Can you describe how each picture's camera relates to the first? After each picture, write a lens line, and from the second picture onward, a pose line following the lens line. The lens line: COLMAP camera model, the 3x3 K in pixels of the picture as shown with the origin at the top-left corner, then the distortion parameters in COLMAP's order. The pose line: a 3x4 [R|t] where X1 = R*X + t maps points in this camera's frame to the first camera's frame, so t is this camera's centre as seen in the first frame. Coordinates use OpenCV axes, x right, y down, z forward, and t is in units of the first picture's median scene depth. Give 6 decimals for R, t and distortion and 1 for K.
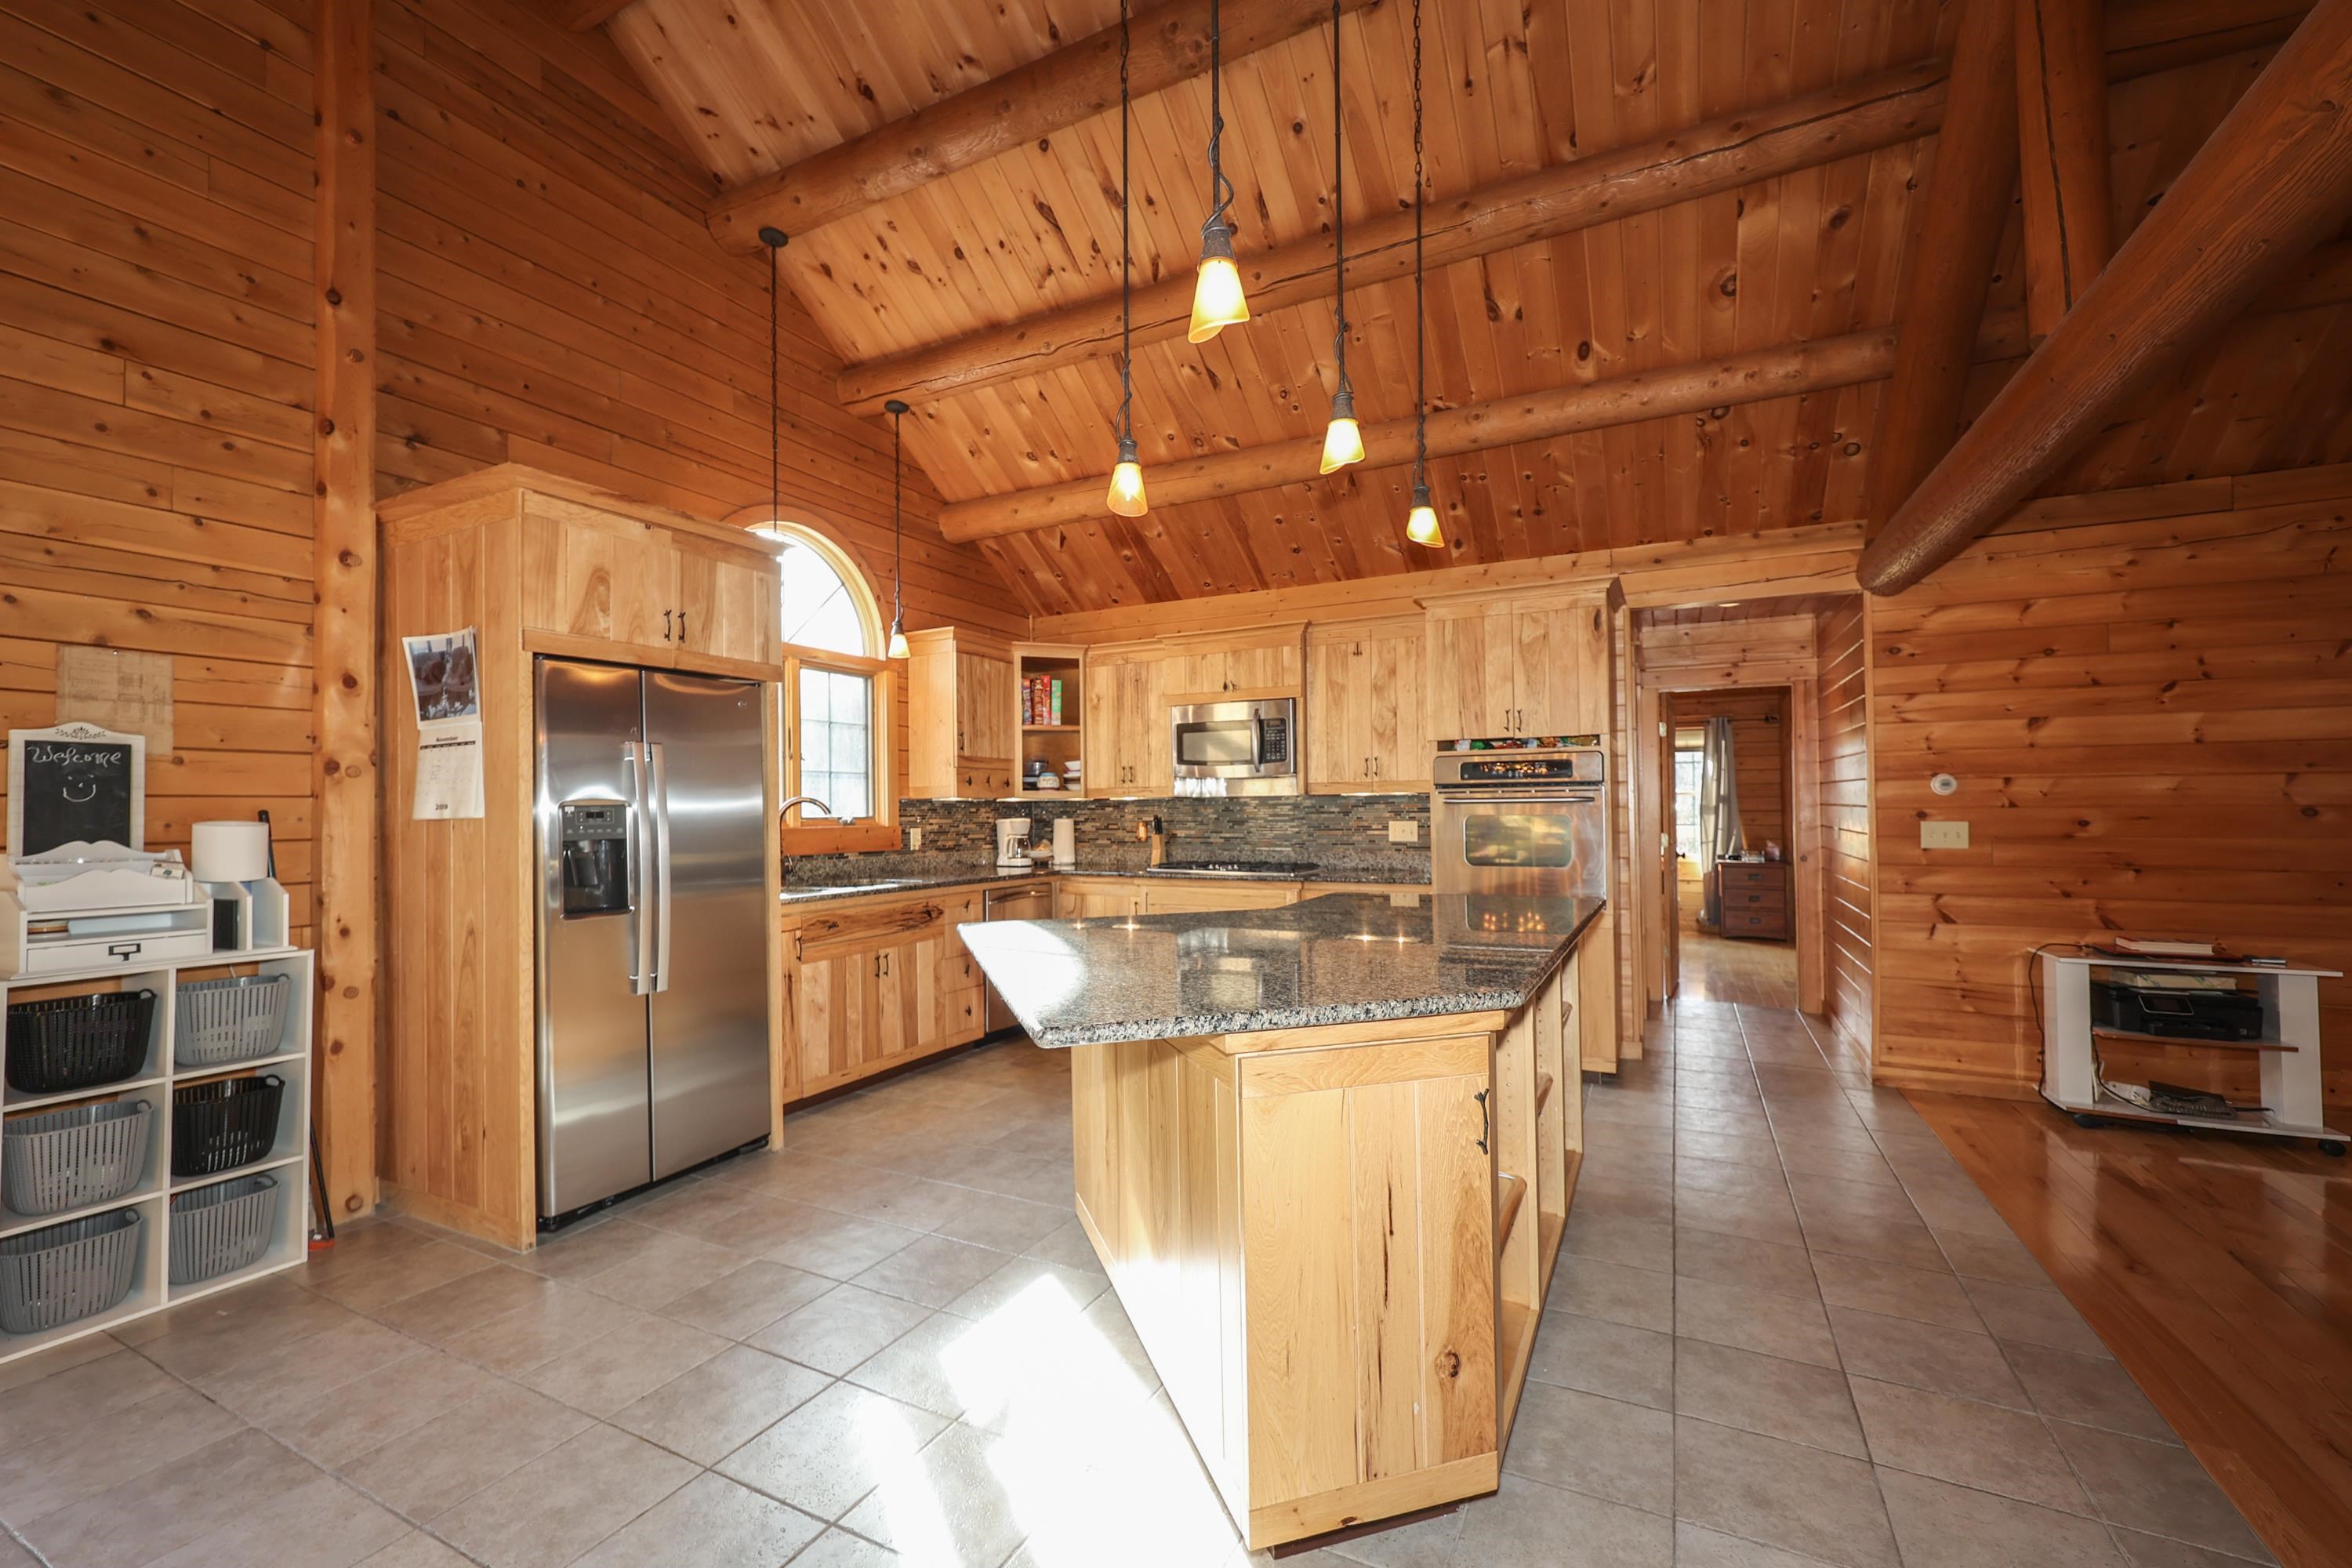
lens RADIAL K [[972.5, 0, 1171.9], [0, 972.5, 790.9], [0, 0, 1]] dist [0.000959, 0.000124]
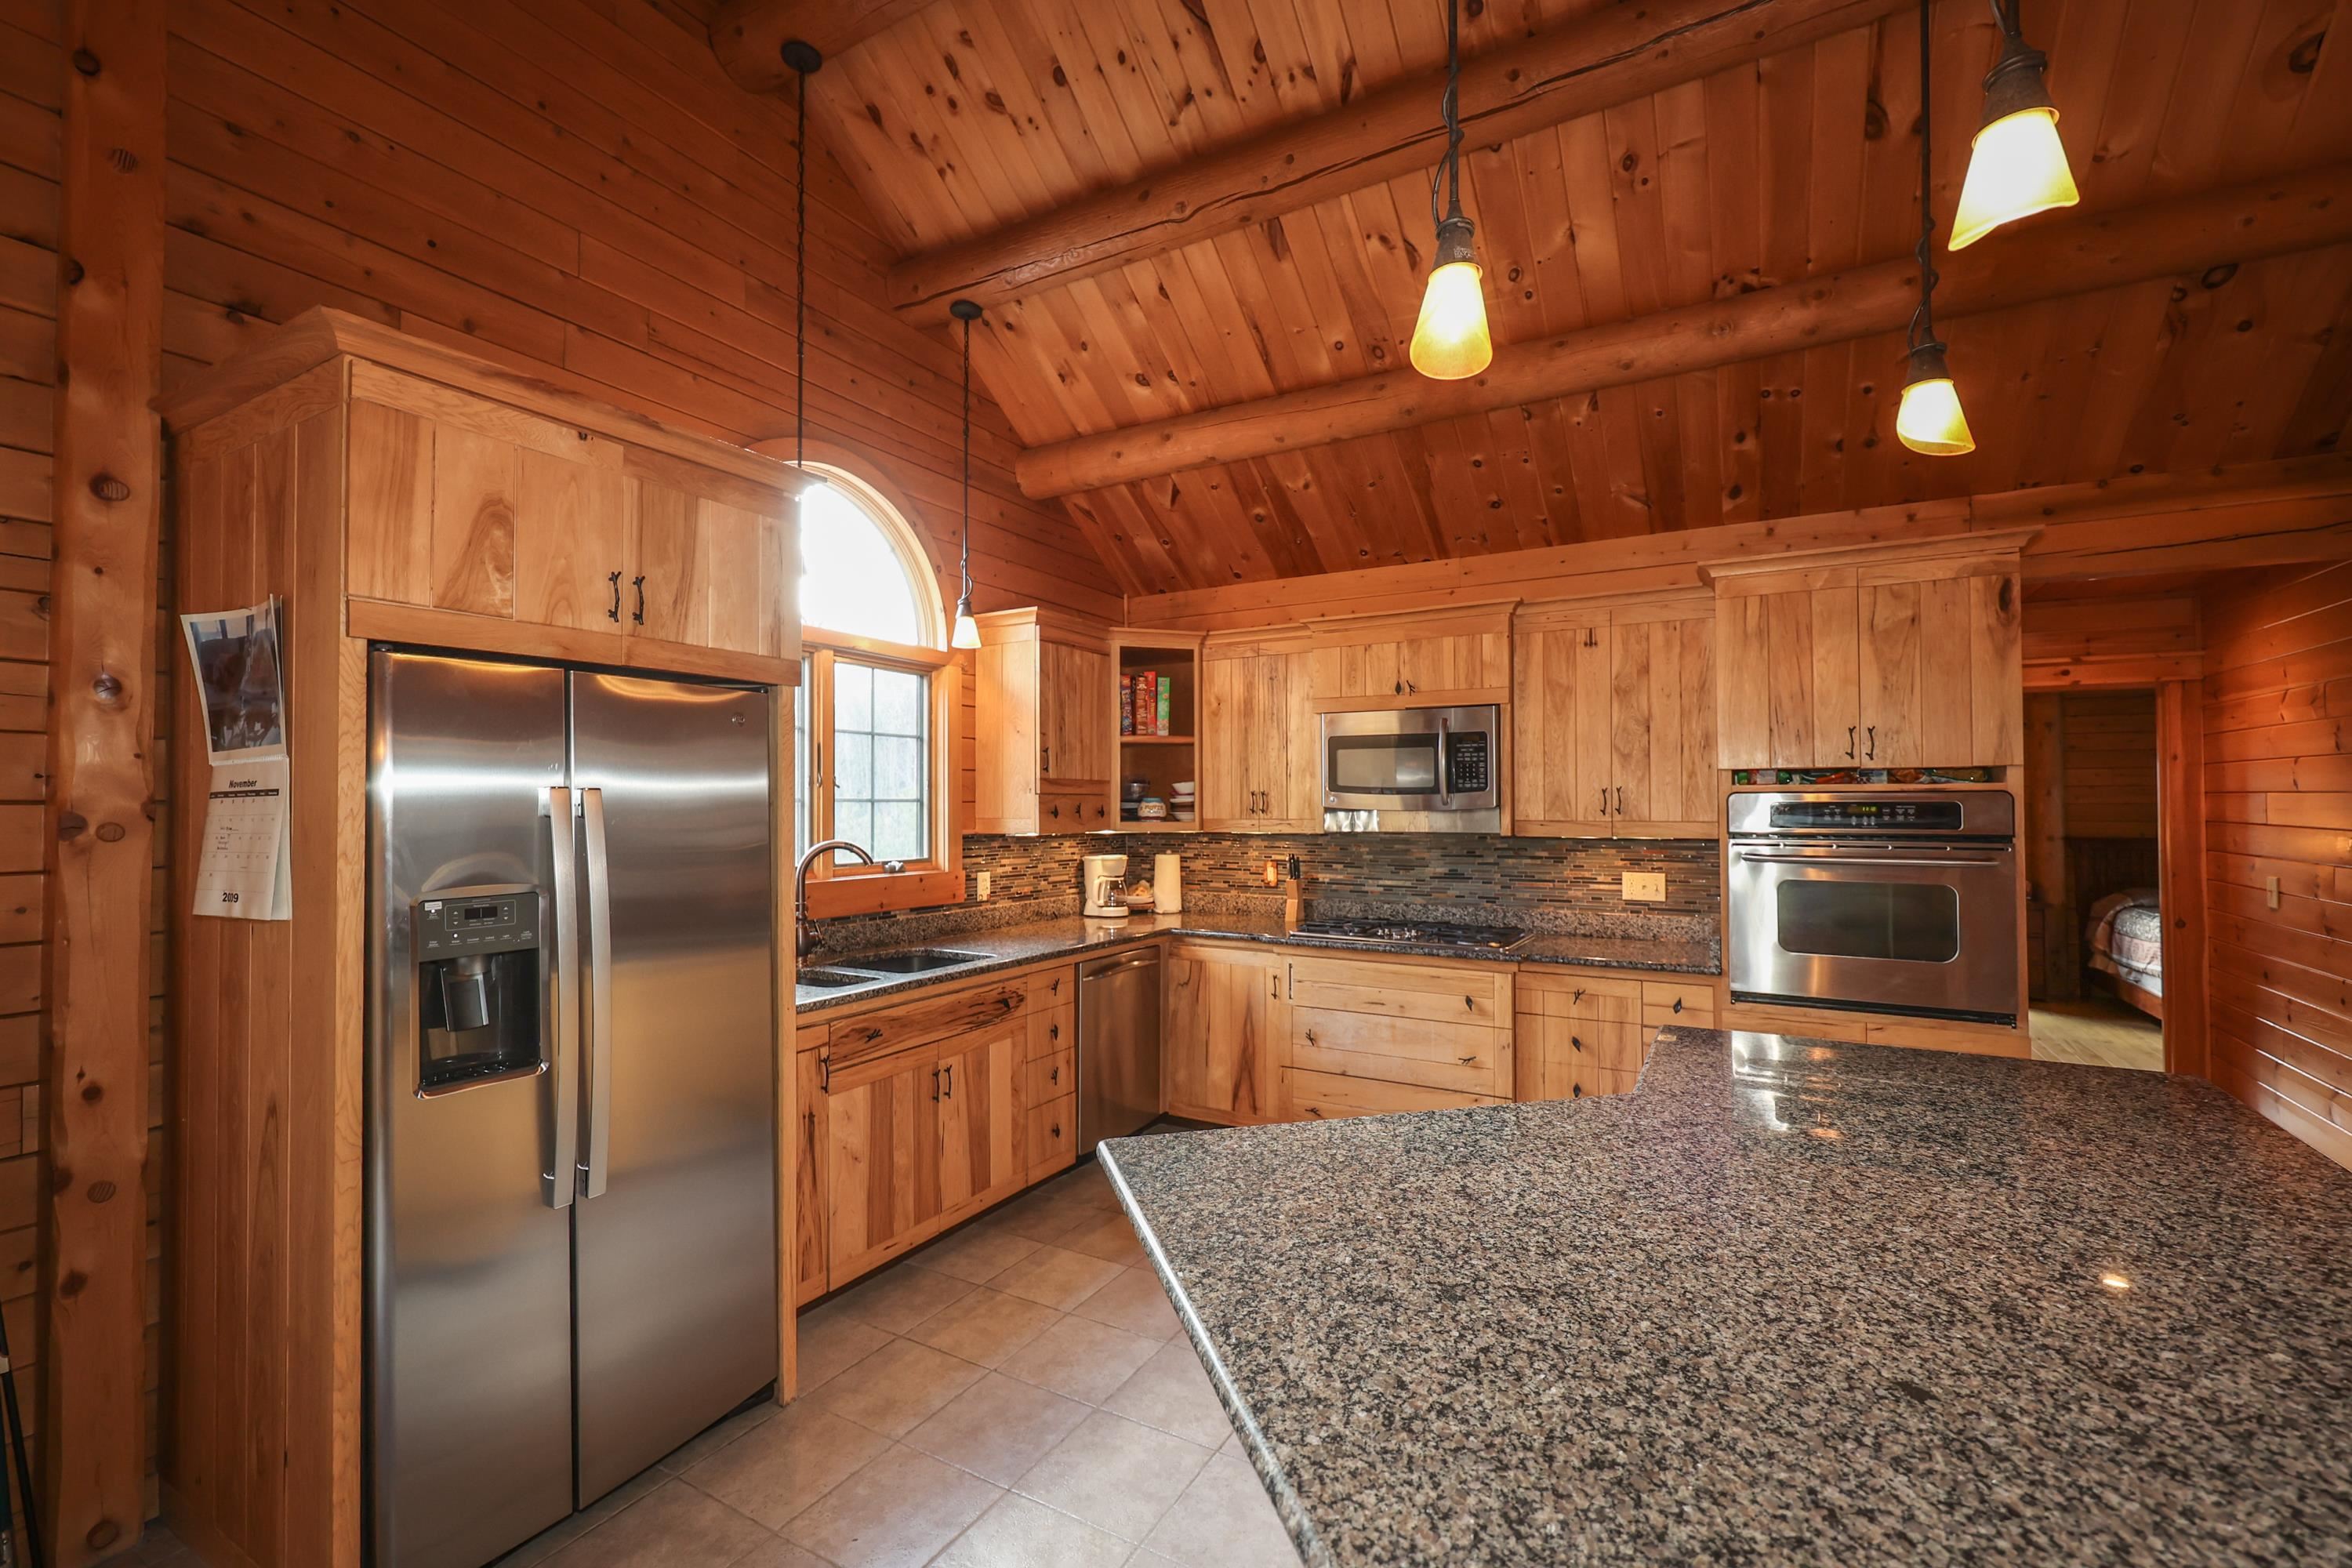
lens RADIAL K [[1001.5, 0, 1175.8], [0, 1001.5, 784.2], [0, 0, 1]] dist [-0.000746, -0.000347]
pose [[0.998856, 0.009124, -0.046935, -0.092946], [-0.009109, 0.999958, 0.000534, -0.038646], [0.046938, -0.000106, 0.998898, 0.270861]]
